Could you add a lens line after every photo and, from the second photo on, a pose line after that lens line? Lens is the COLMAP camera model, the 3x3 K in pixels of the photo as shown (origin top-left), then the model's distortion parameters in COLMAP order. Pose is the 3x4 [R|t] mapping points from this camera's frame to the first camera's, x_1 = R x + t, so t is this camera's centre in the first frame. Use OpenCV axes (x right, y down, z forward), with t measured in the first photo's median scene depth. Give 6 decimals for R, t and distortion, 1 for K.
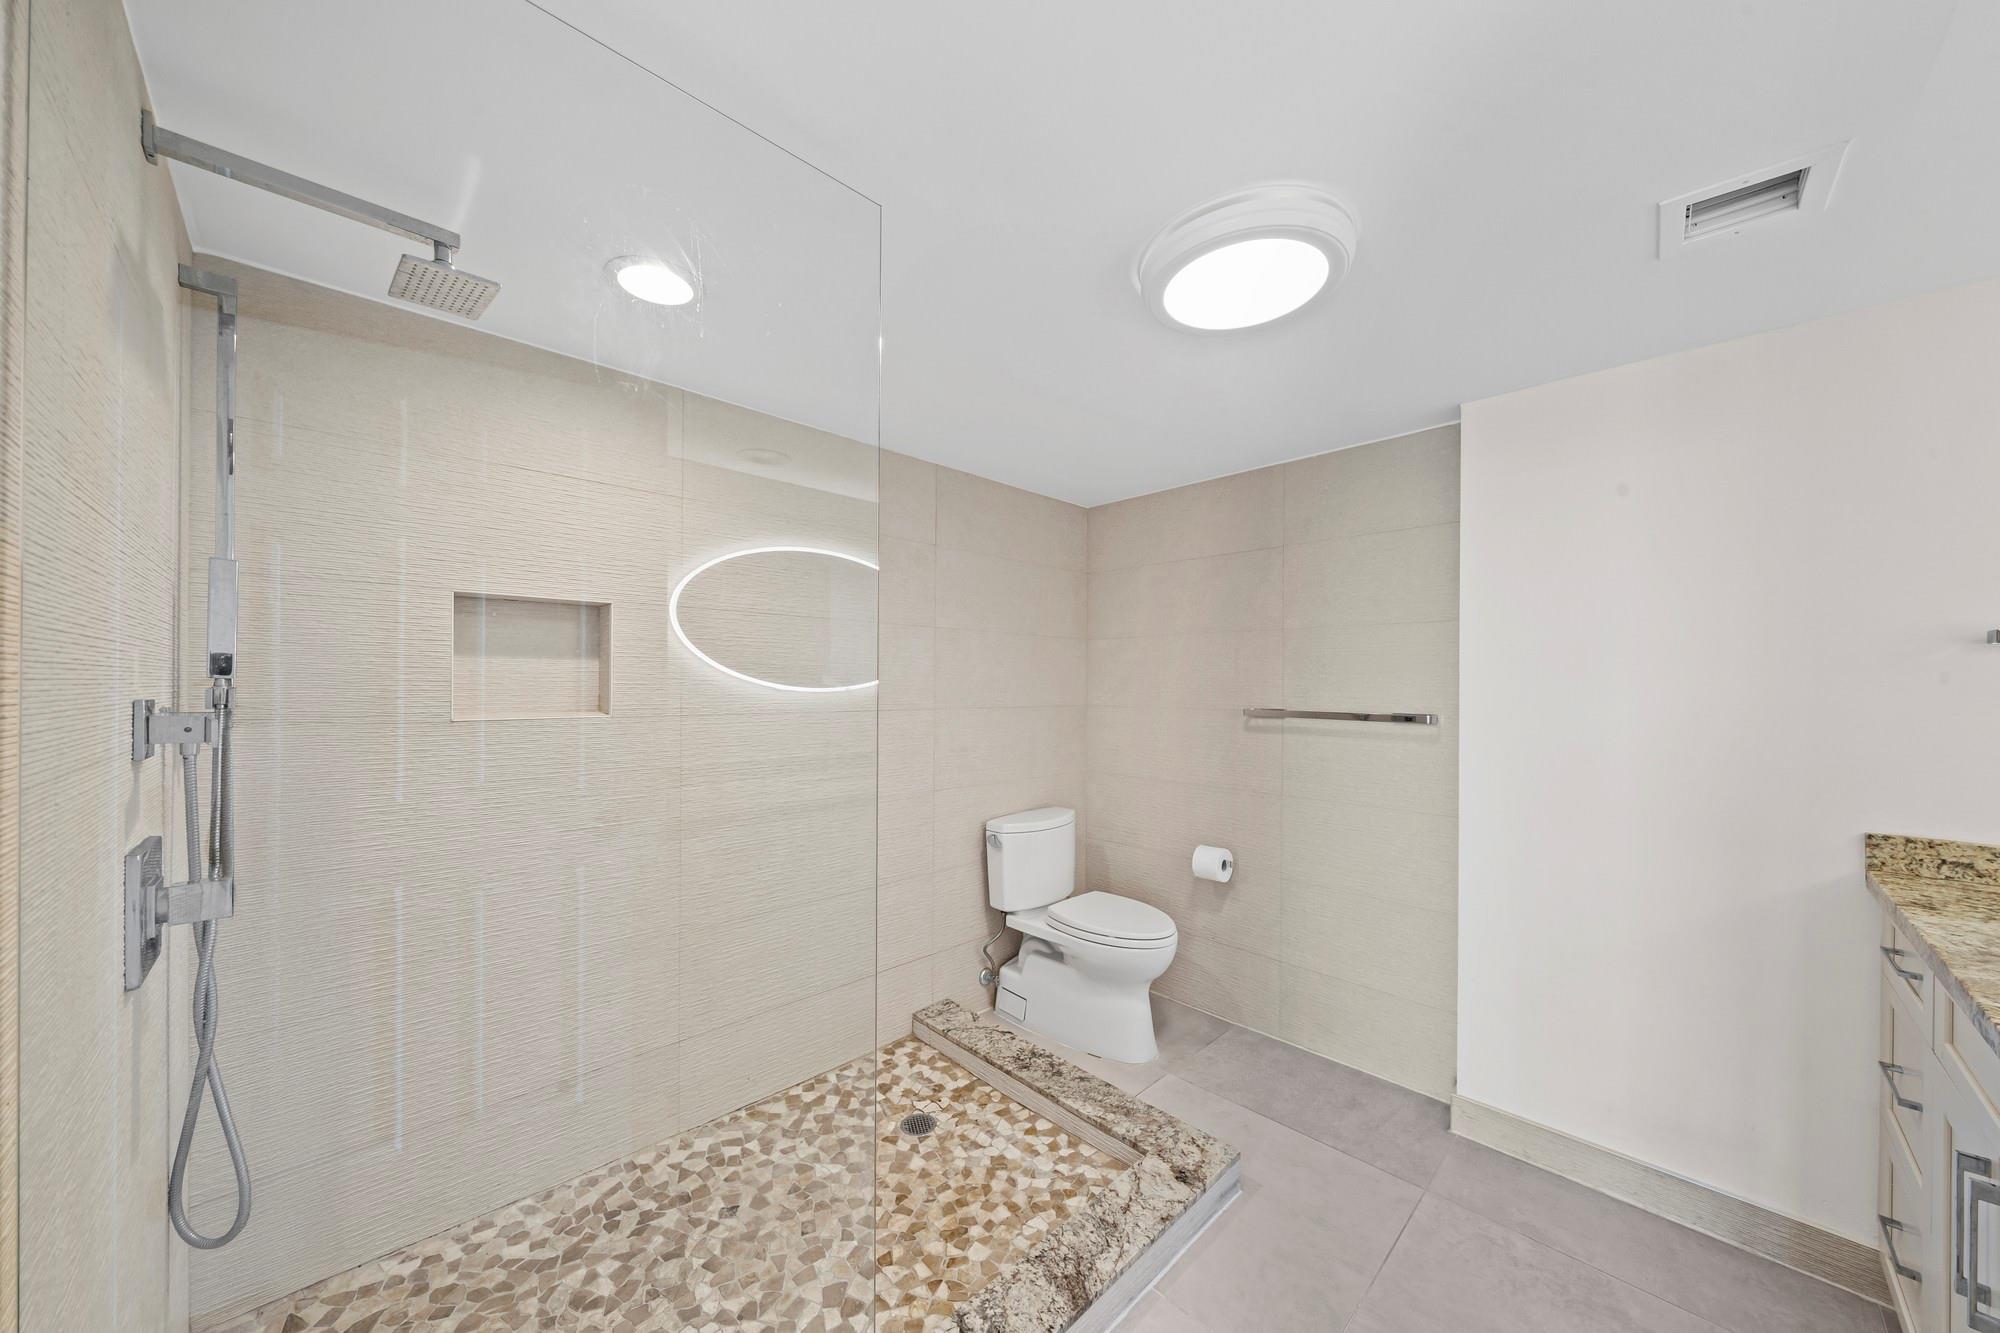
lens RADIAL K [[701.0, 0, 995.1], [0, 701.0, 675.2], [0, 0, 1]] dist [-0.000202, -0.000156]
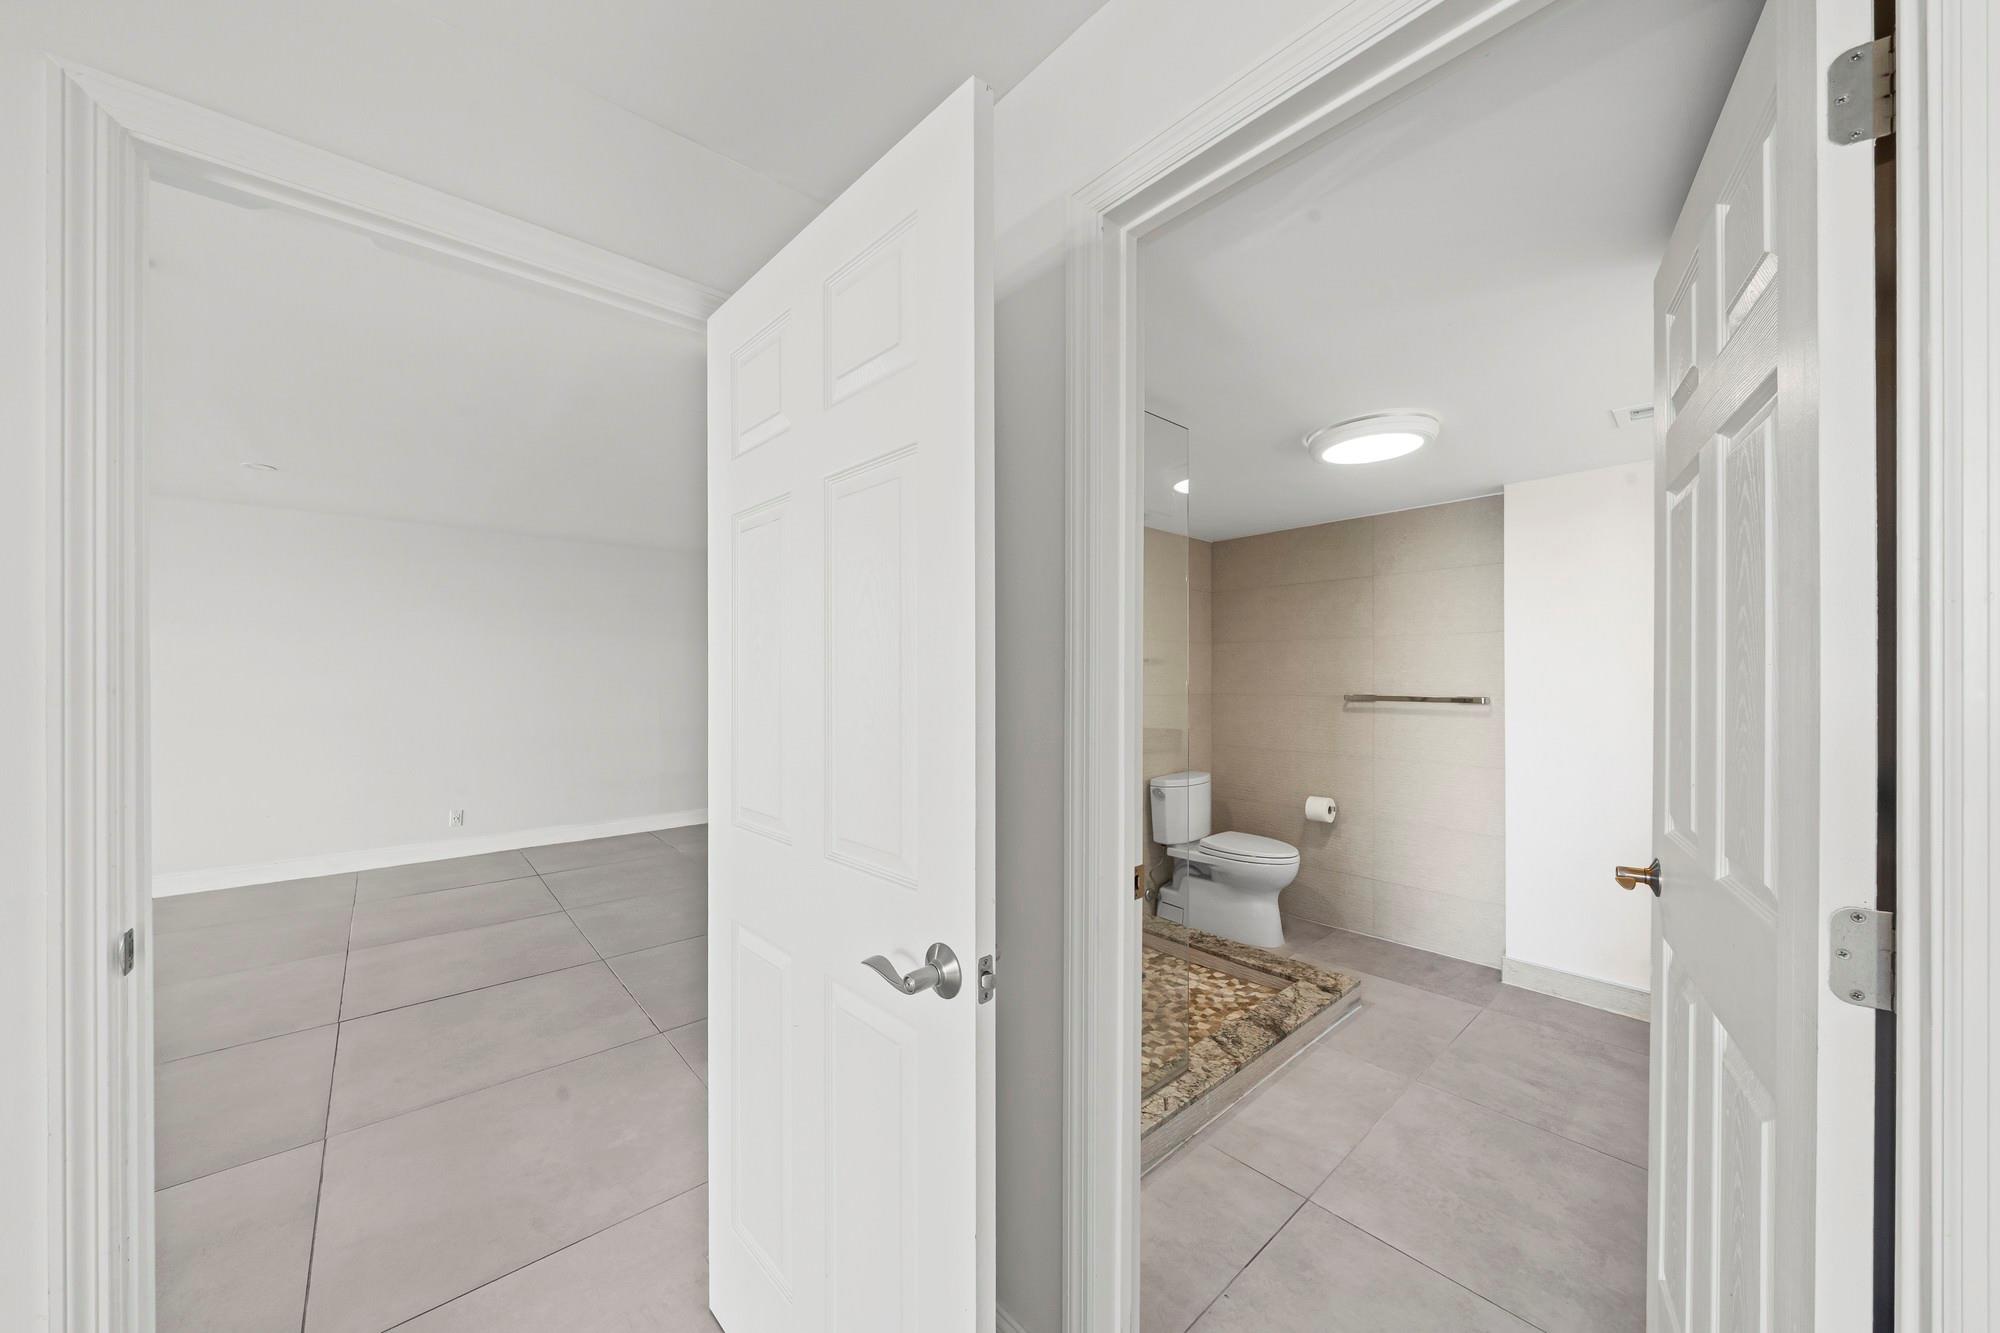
lens RADIAL K [[701.0, 0, 1000.8], [0, 701.0, 671.9], [0, 0, 1]] dist [-0.000202, -0.000156]
pose [[0.998786, -0.012869, -0.047543, -0.329781], [0.013068, 0.999907, 0.003870, -0.014708], [0.047489, -0.004486, 0.998862, -0.530134]]
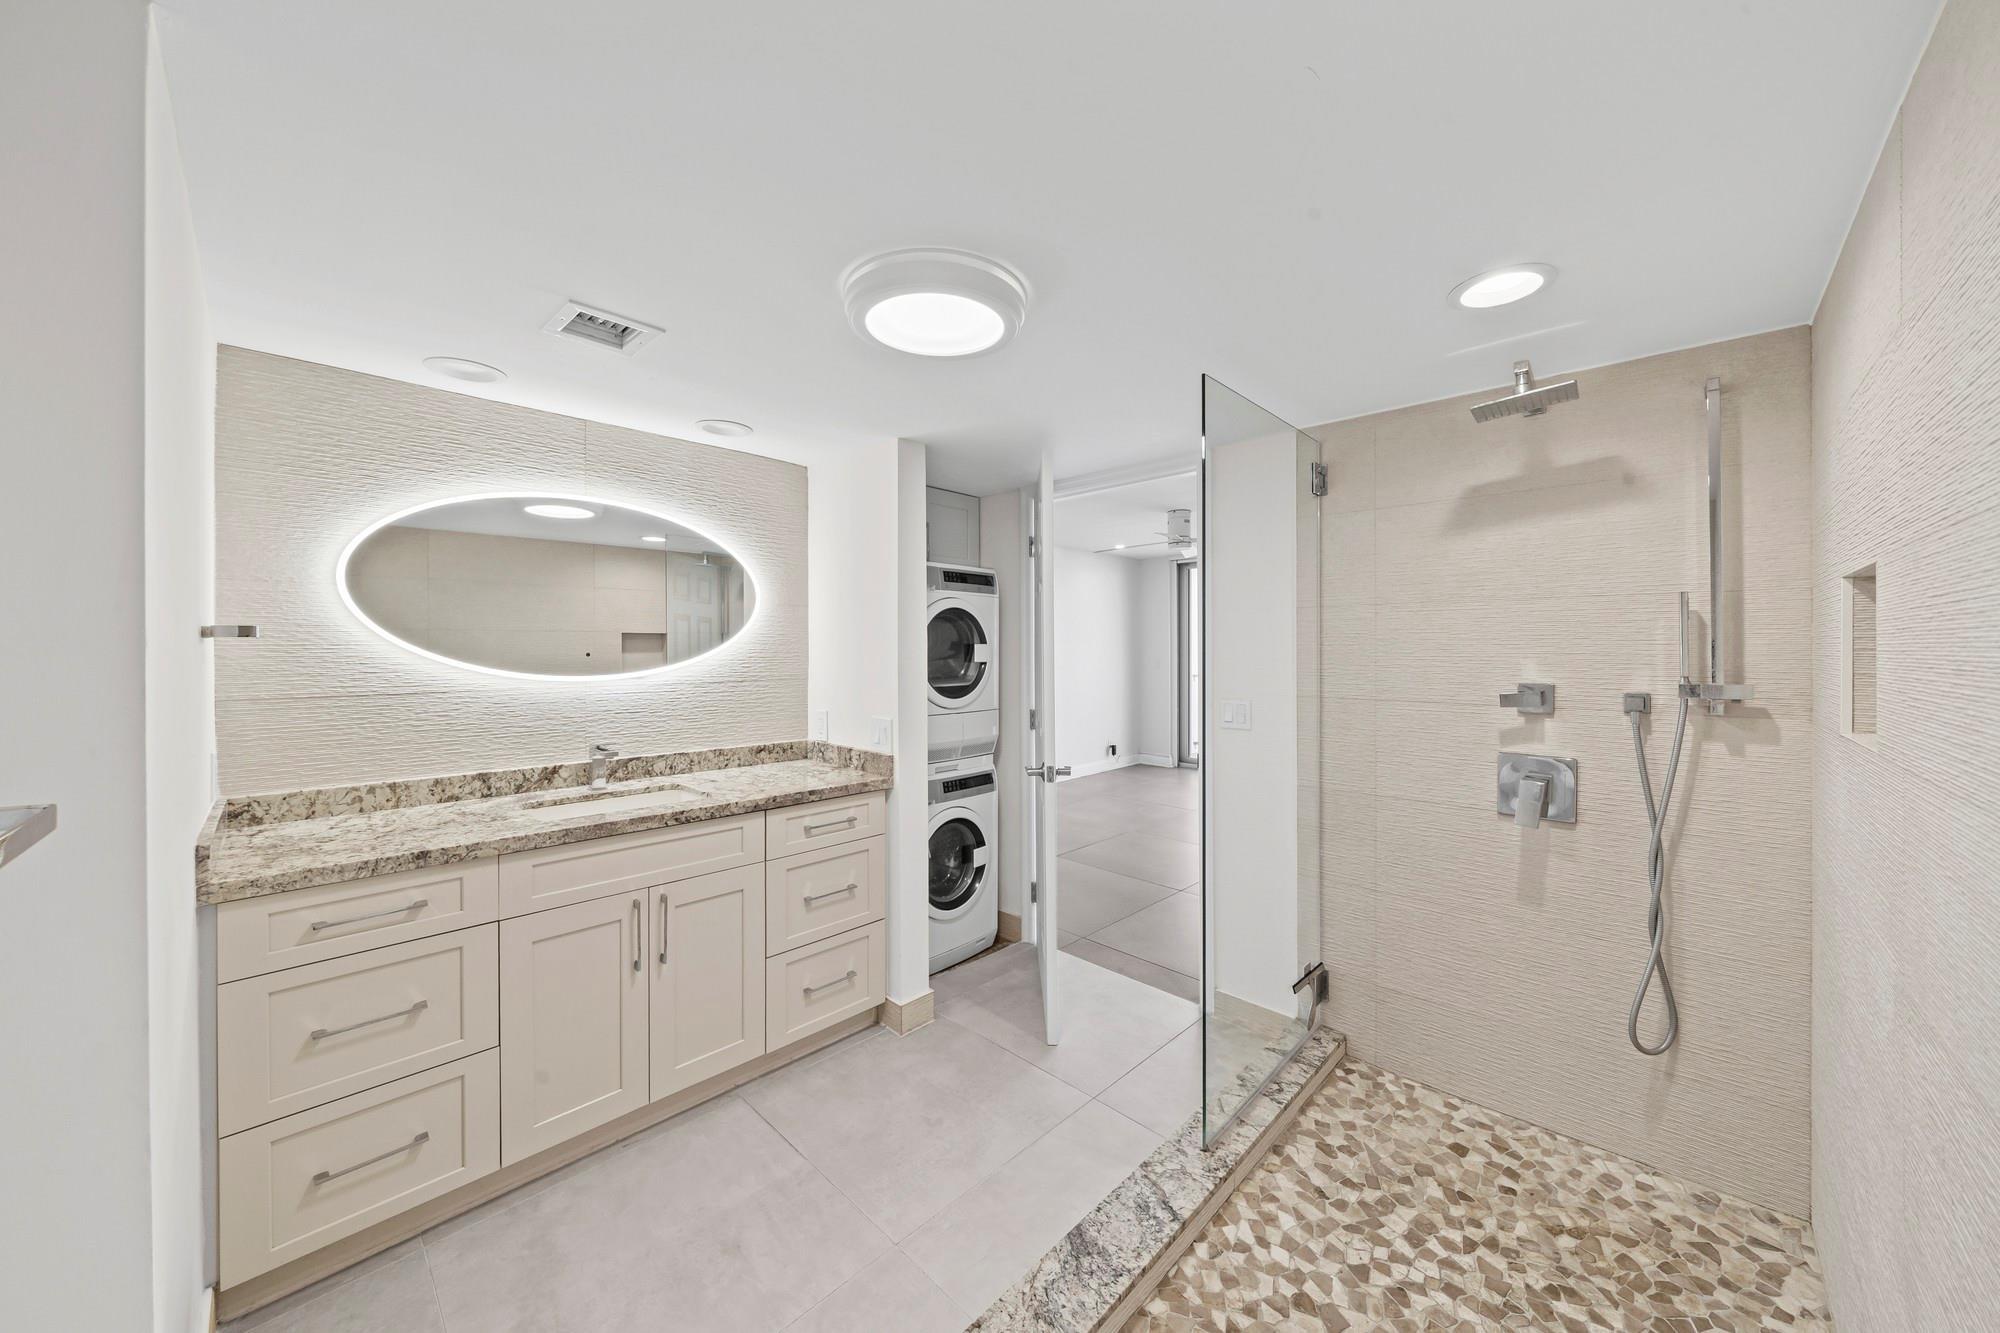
lens RADIAL K [[701.0, 0, 992.2], [0, 701.0, 656.2], [0, 0, 1]] dist [-0.000202, -0.000156]
pose [[-0.999514, -0.008828, -0.029888, 0.201859], [-0.008909, 0.999957, 0.002550, -0.014648], [0.029864, 0.002815, -0.999550, 1.446604]]
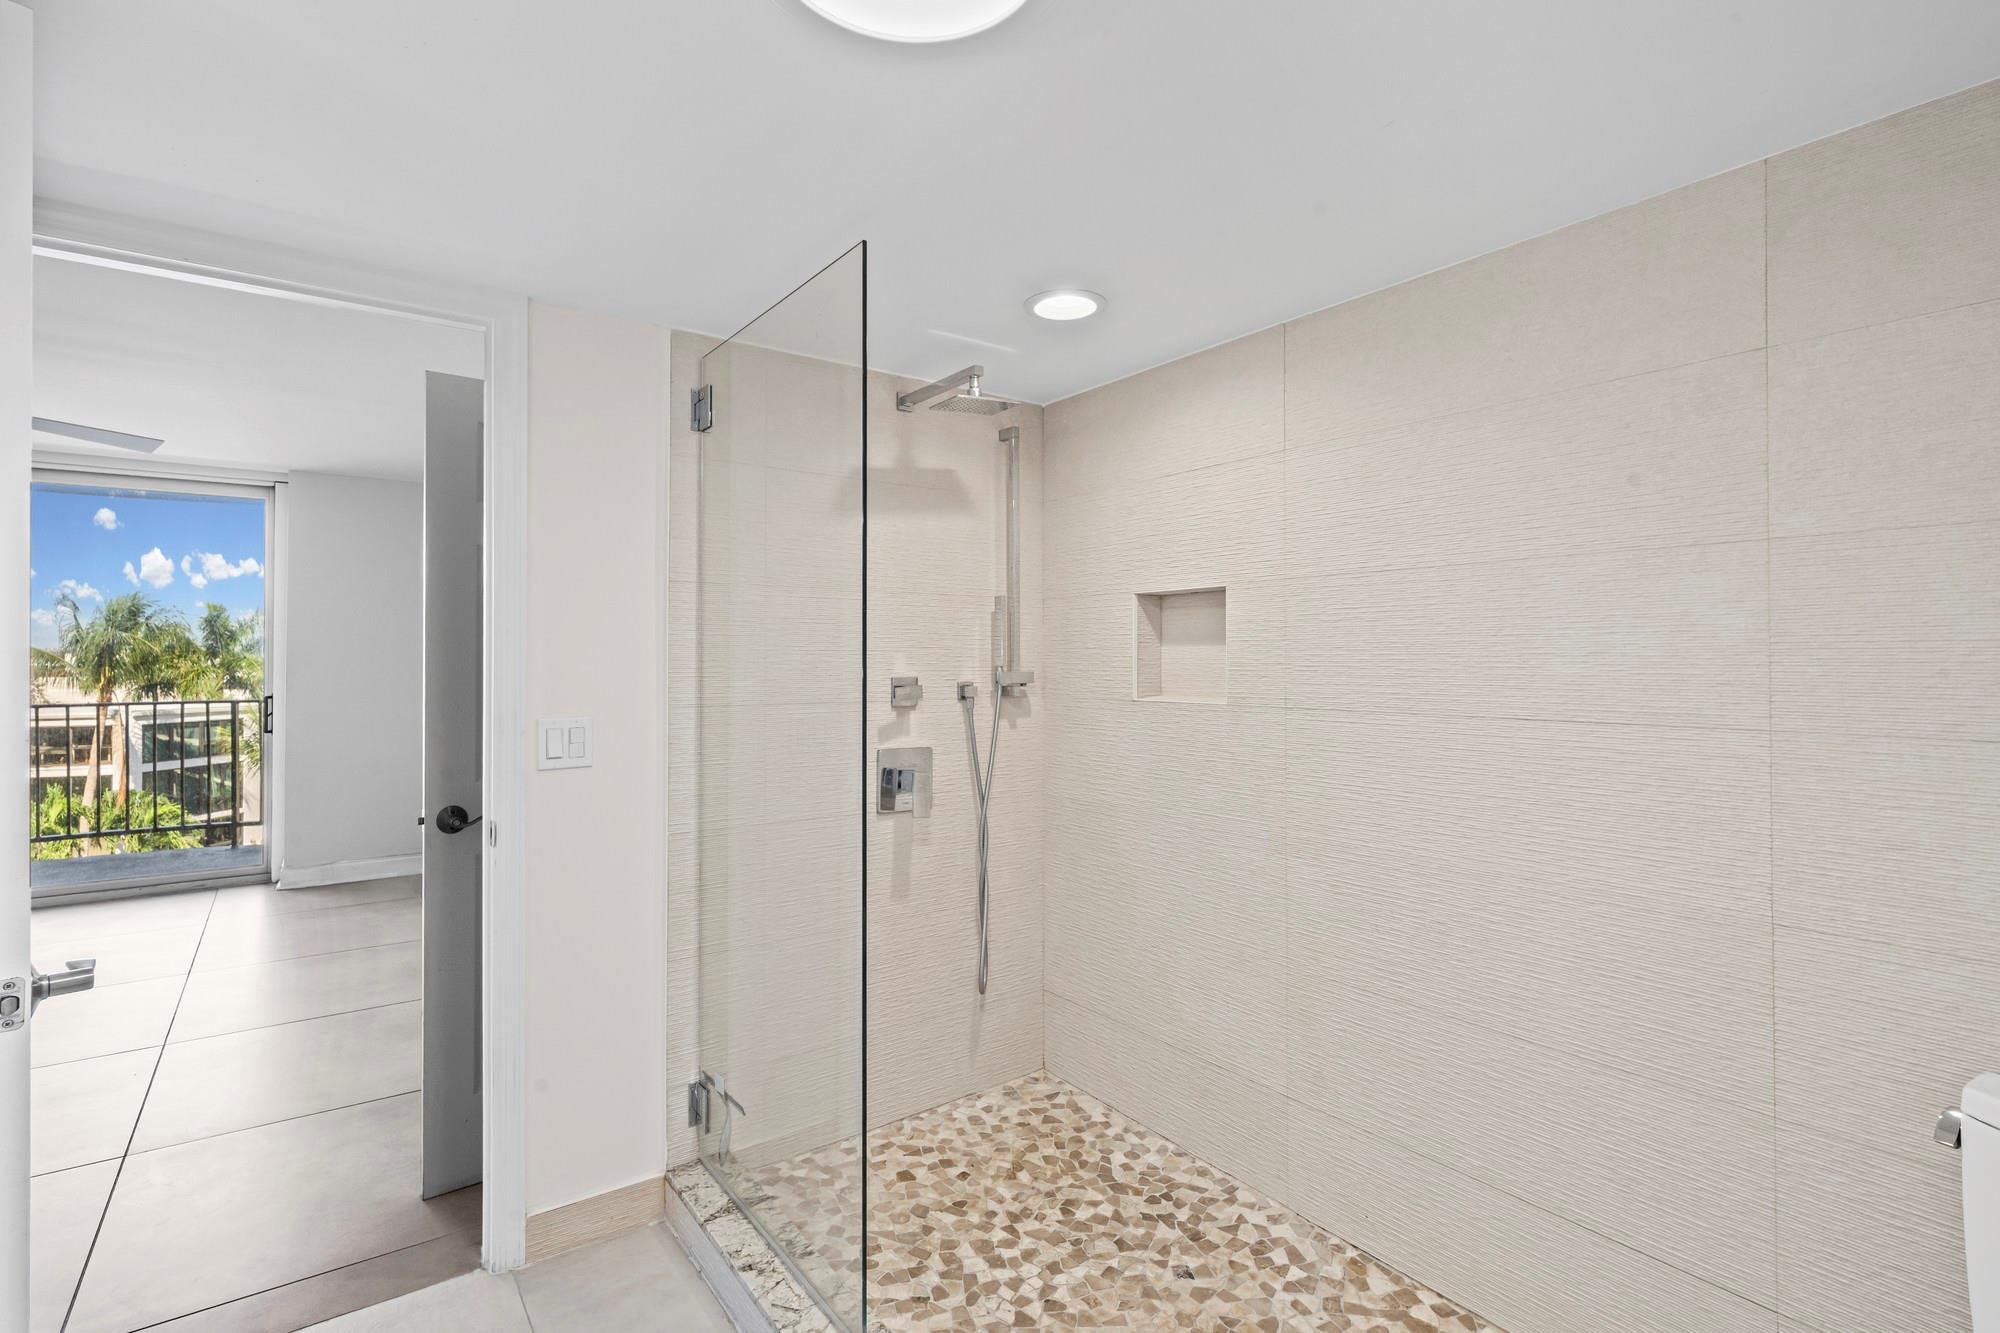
lens RADIAL K [[956.0, 0, 991.4], [0, 956.0, 655.2], [0, 0, 1]] dist [0.003863, 0.000174]
pose [[-0.138644, -0.013615, -0.990249, 0.728439], [0.005852, 0.999877, -0.014566, 0.008676], [0.990325, -0.007814, -0.138547, 0.801064]]
